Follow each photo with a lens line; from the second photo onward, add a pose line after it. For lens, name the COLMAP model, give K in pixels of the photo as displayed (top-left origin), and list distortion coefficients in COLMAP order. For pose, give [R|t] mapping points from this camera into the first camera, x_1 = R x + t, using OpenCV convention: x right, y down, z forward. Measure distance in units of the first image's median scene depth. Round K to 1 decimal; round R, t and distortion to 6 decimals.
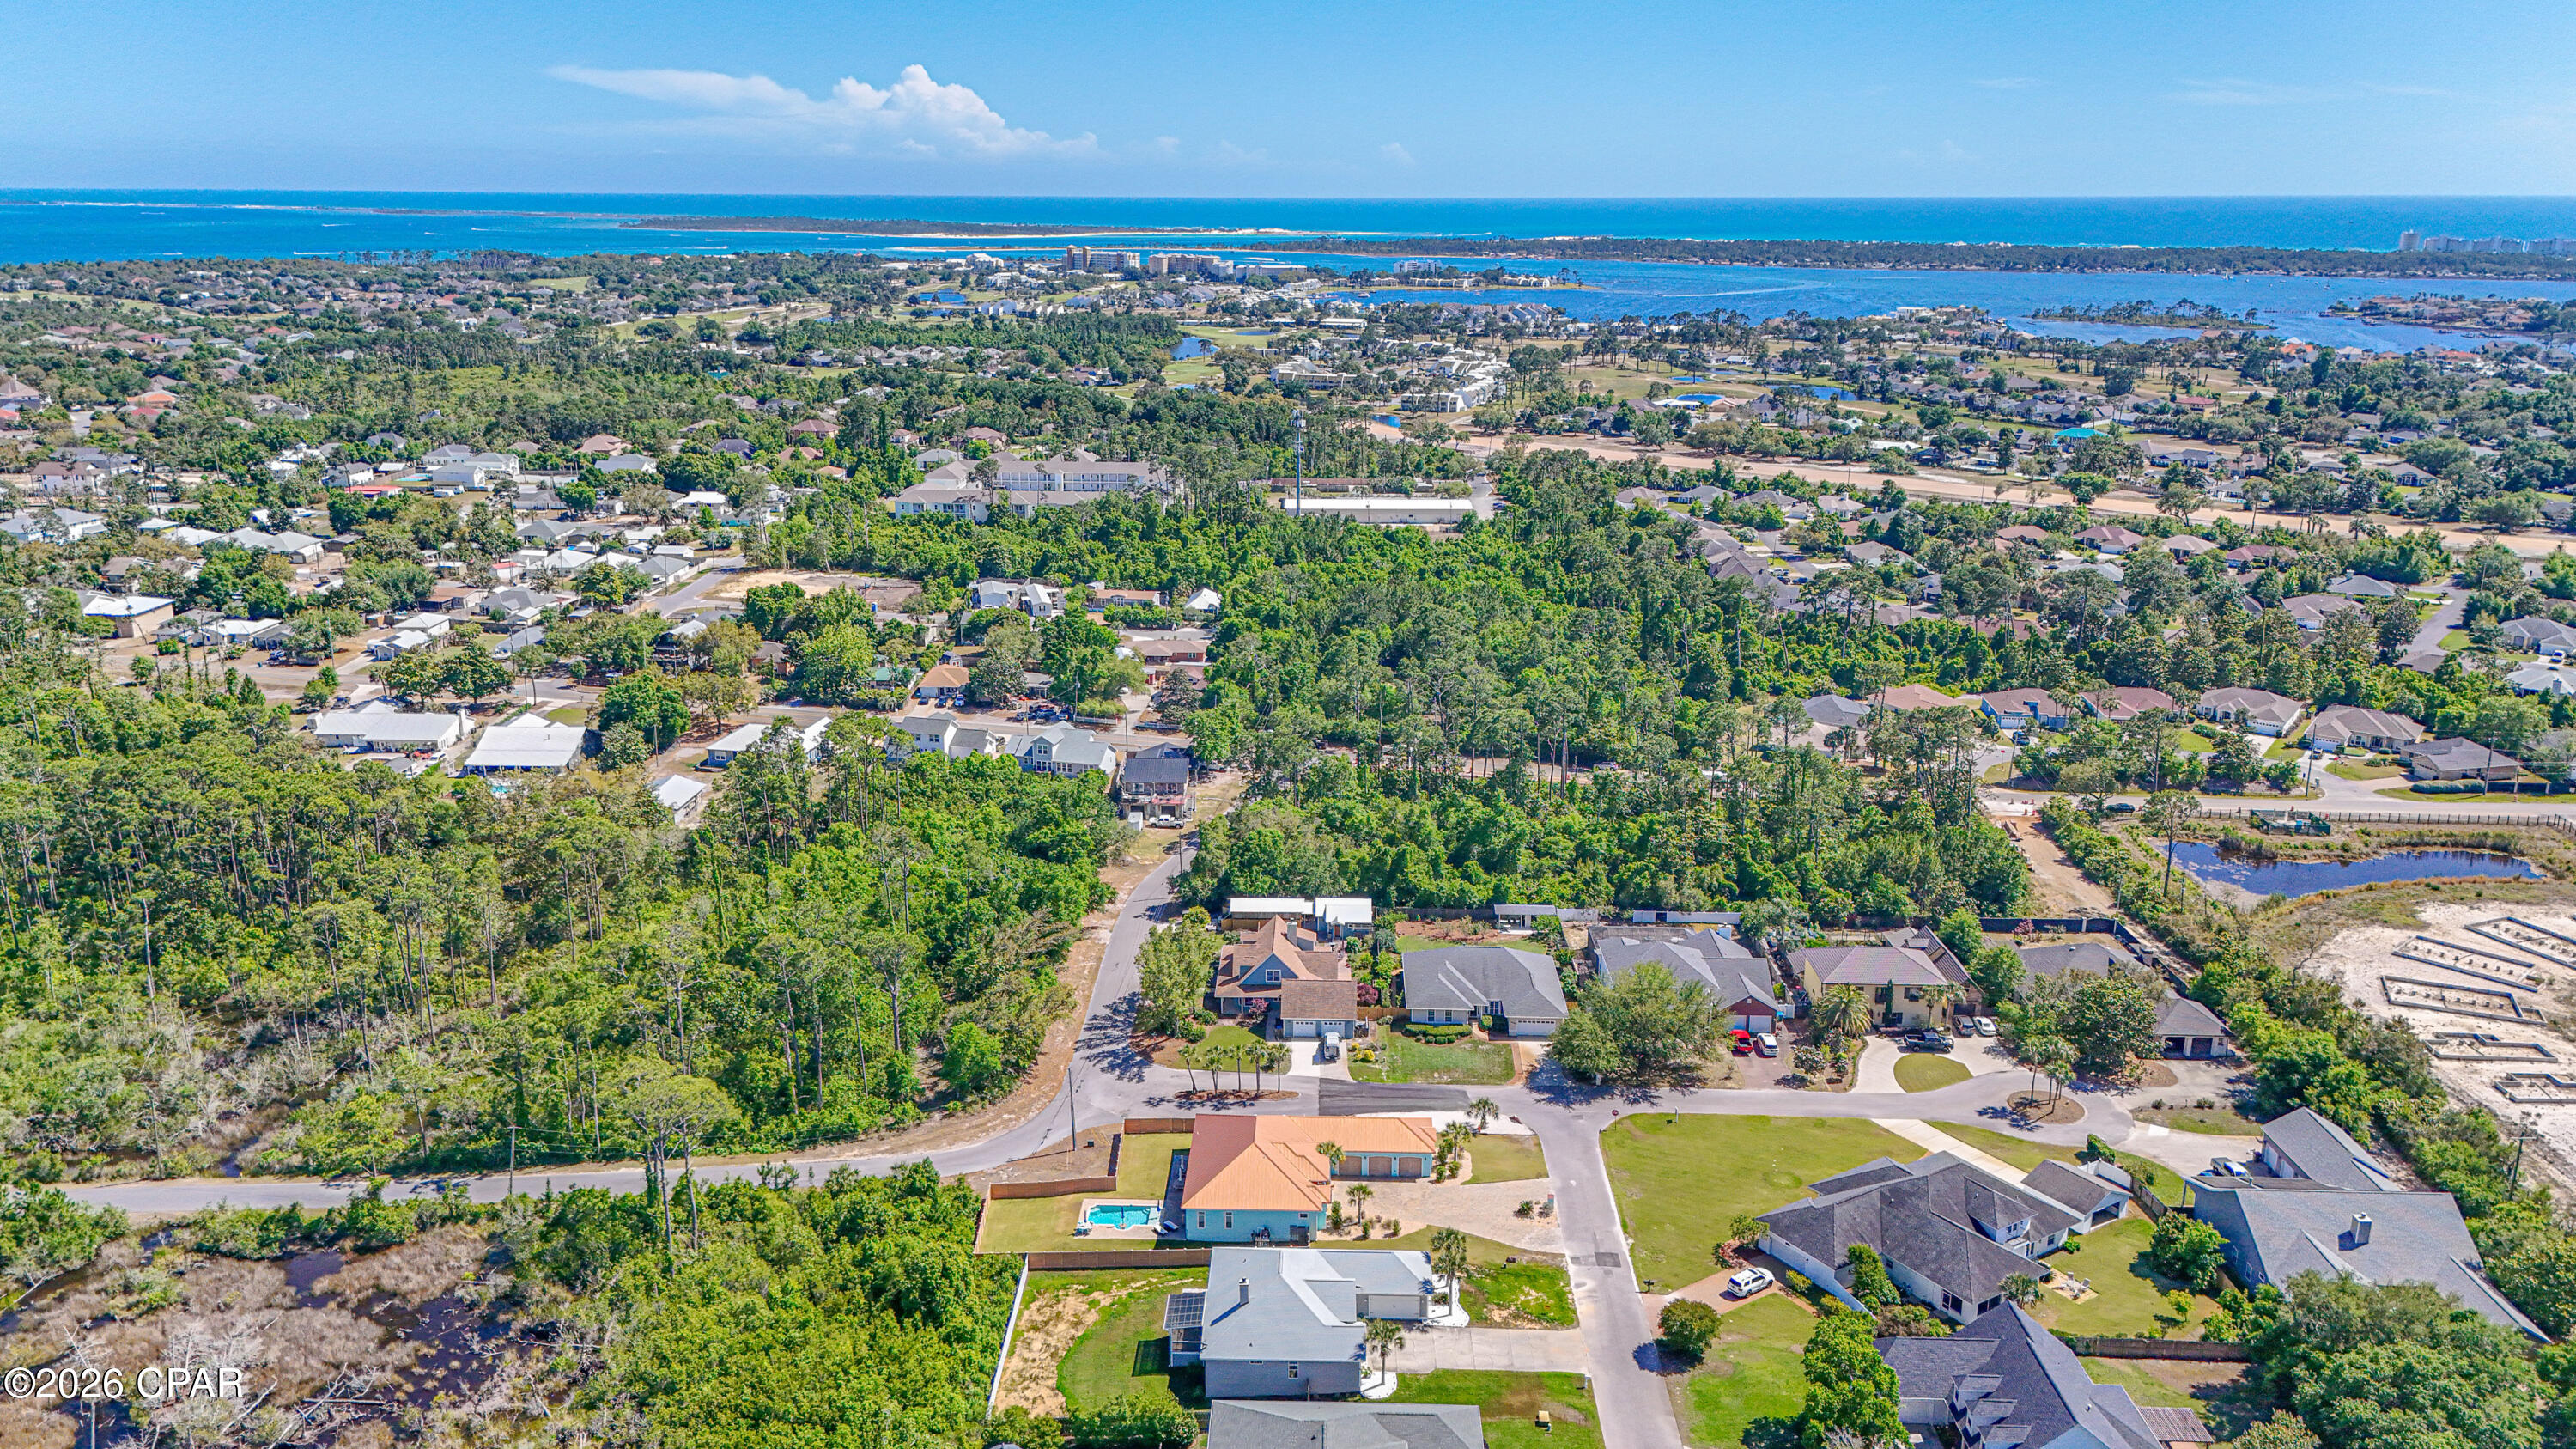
lens RADIAL K [[1897.7, 0, 1282.1], [0, 1897.7, 722.0], [0, 0, 1]] dist [0.081398, -0.078271]
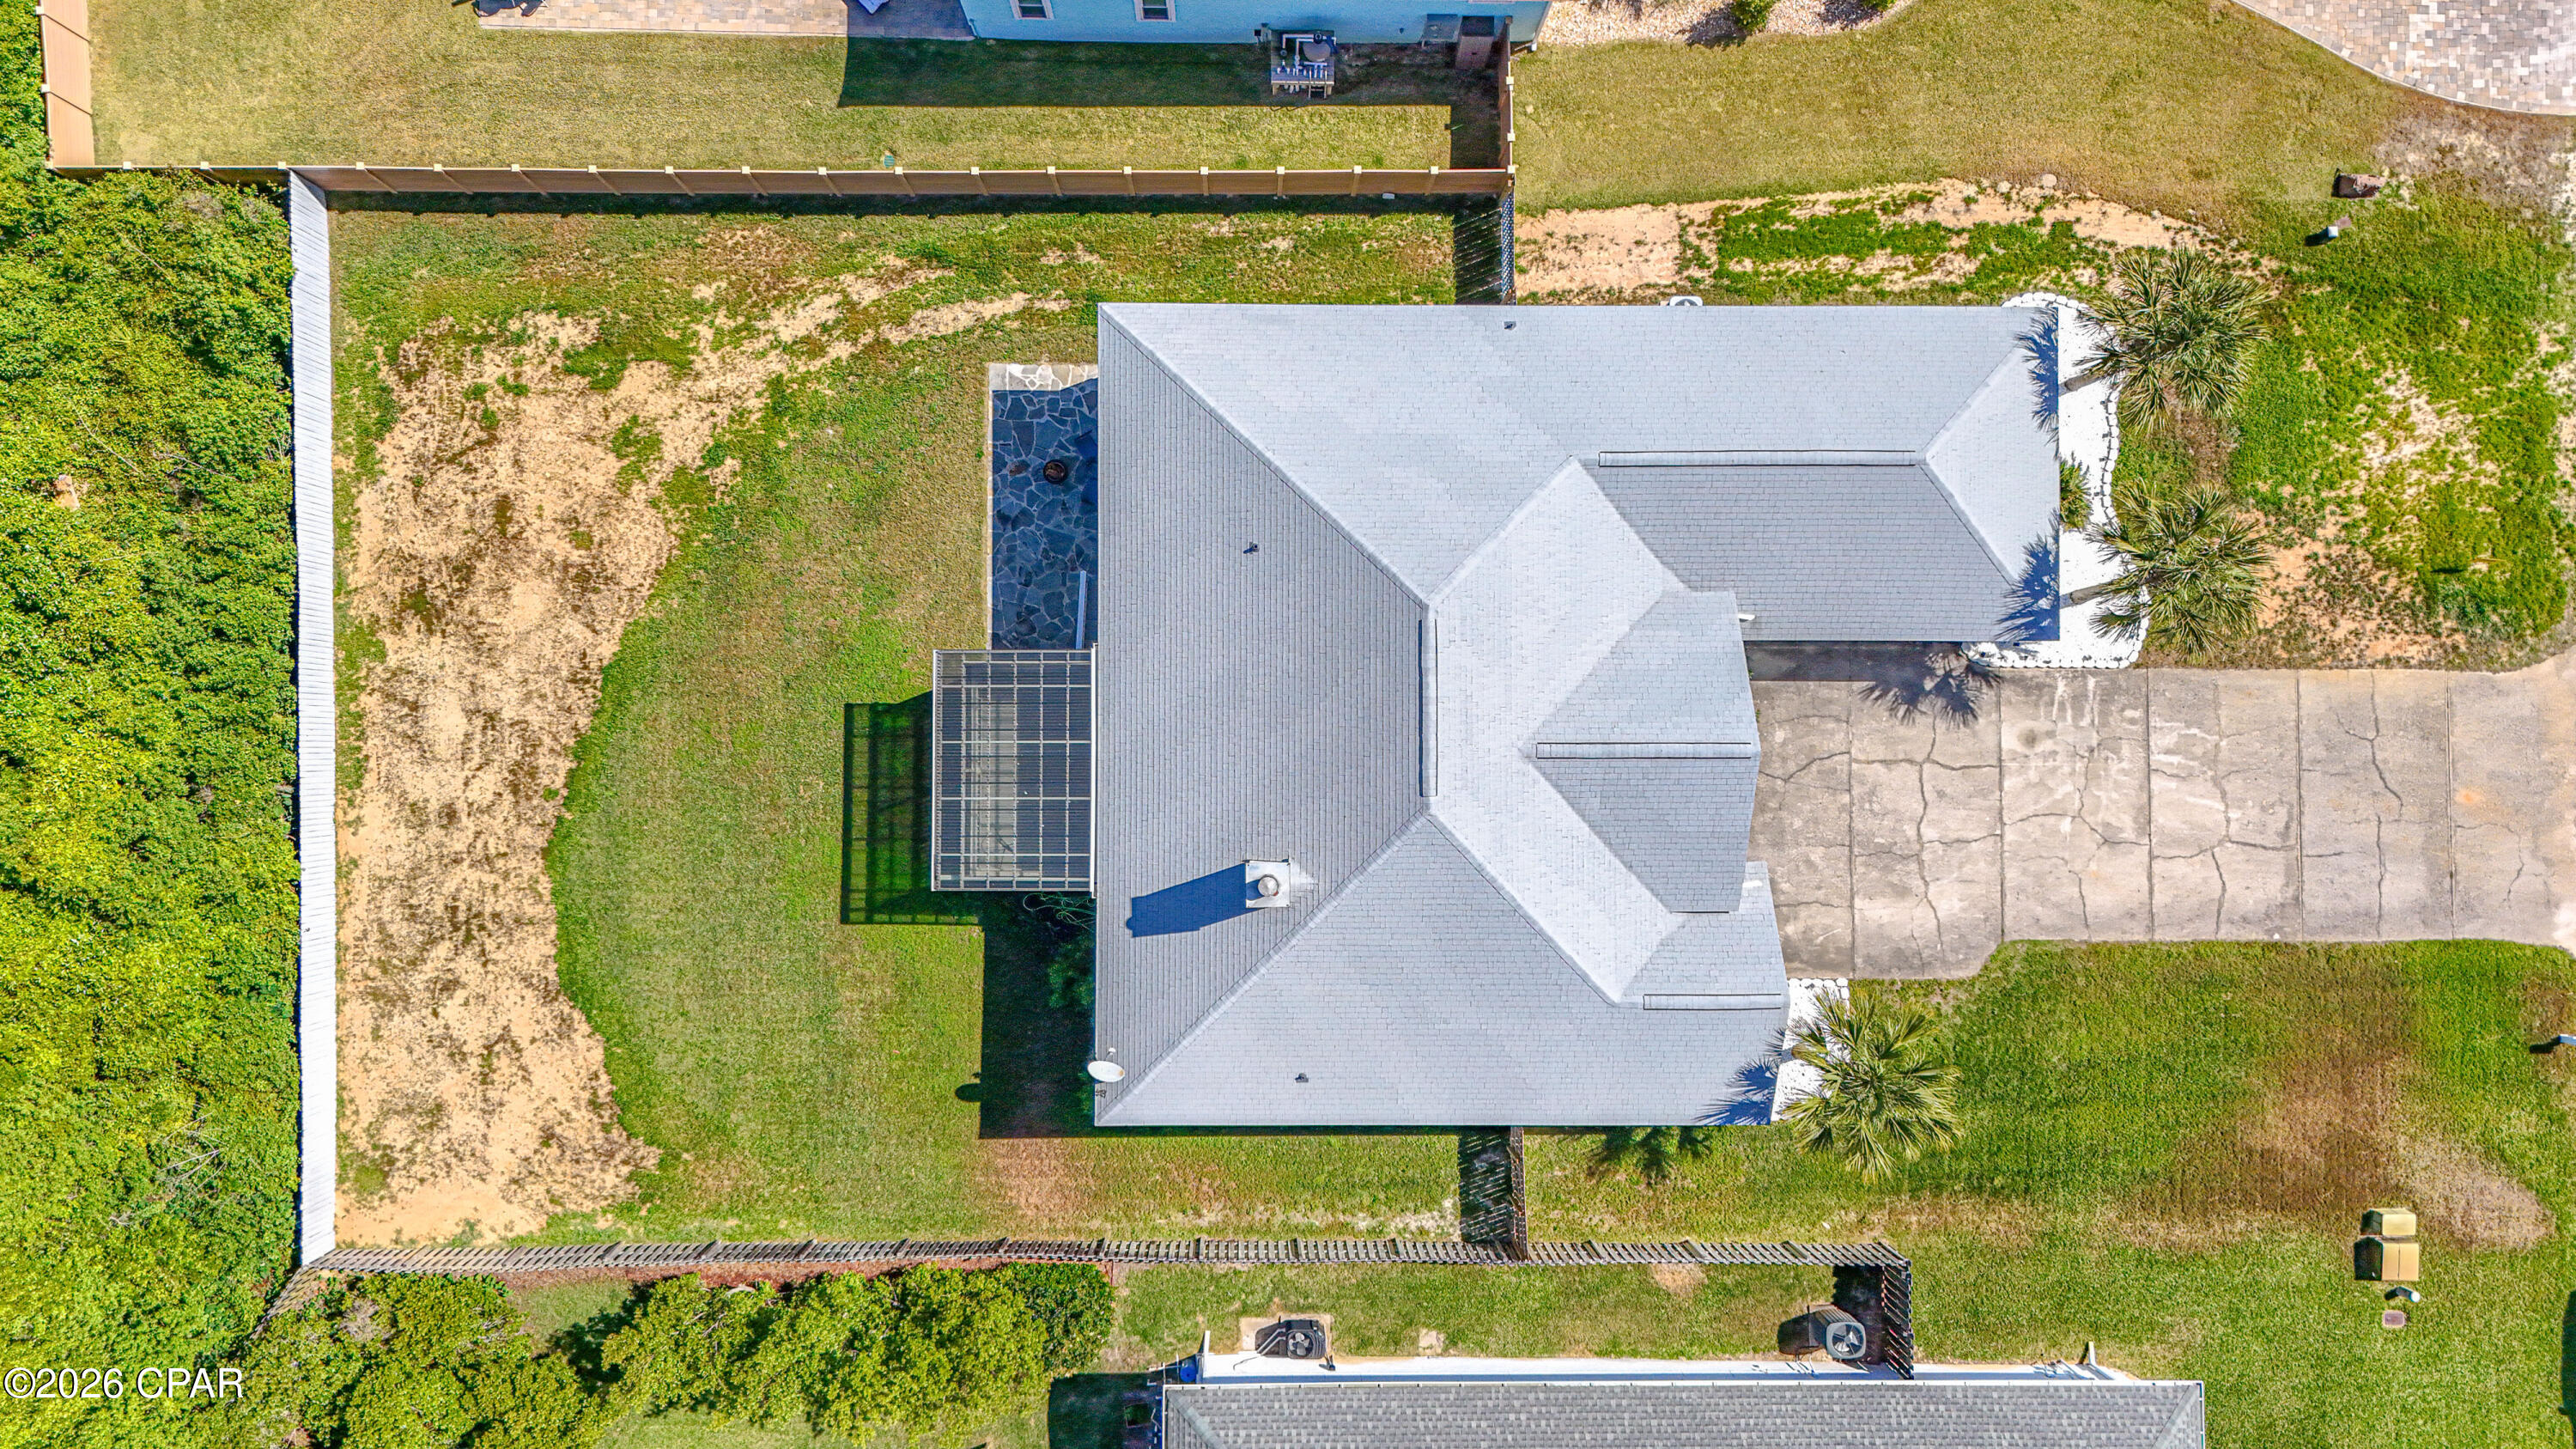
lens RADIAL K [[1897.7, 0, 1302.7], [0, 1897.7, 724.1], [0, 0, 1]] dist [0.081398, -0.078271]
pose [[0.999429, -0.025892, 0.021717, -0.014304], [-0.013162, 0.293640, 0.955826, 0.058833], [-0.031125, -0.955565, 0.293131, 0.697209]]
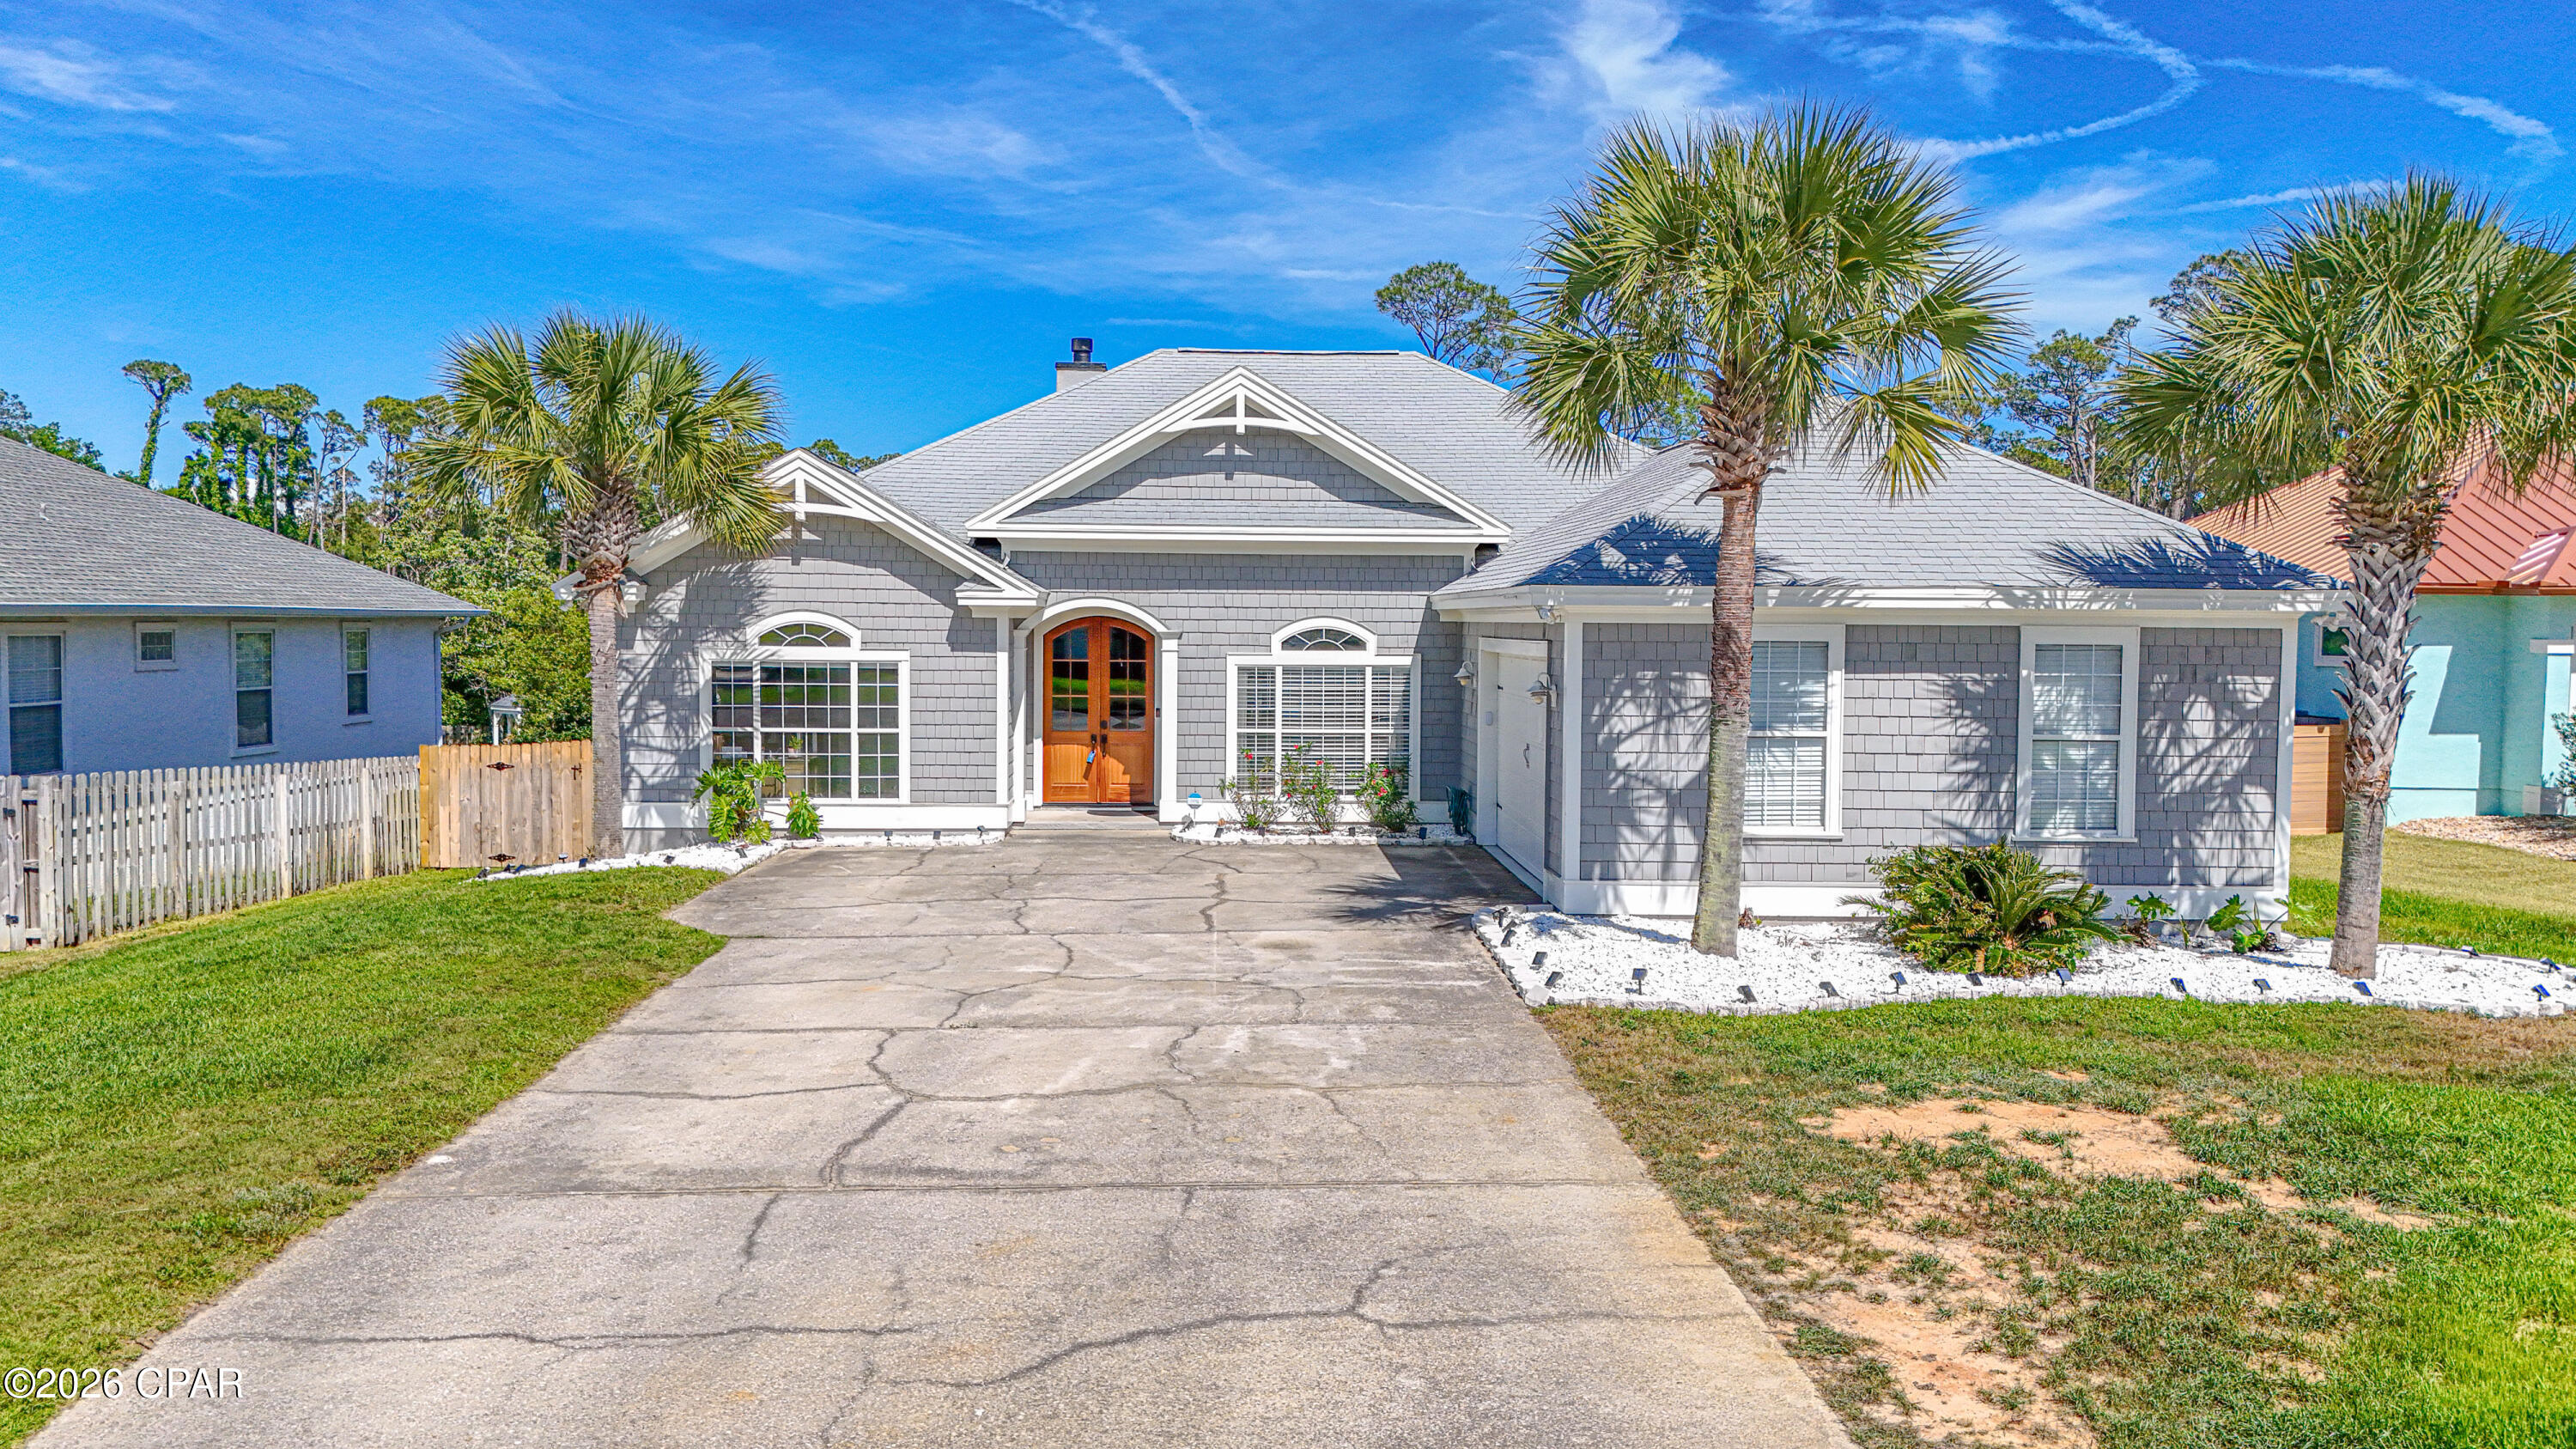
lens RADIAL K [[1897.7, 0, 1289.3], [0, 1897.7, 708.0], [0, 0, 1]] dist [0.081398, -0.078271]
pose [[0.065289, 0.045843, -0.996813, 0.128989], [-0.280507, 0.959506, 0.025755, 0.231106], [0.957629, 0.277932, 0.075504, 0.742209]]
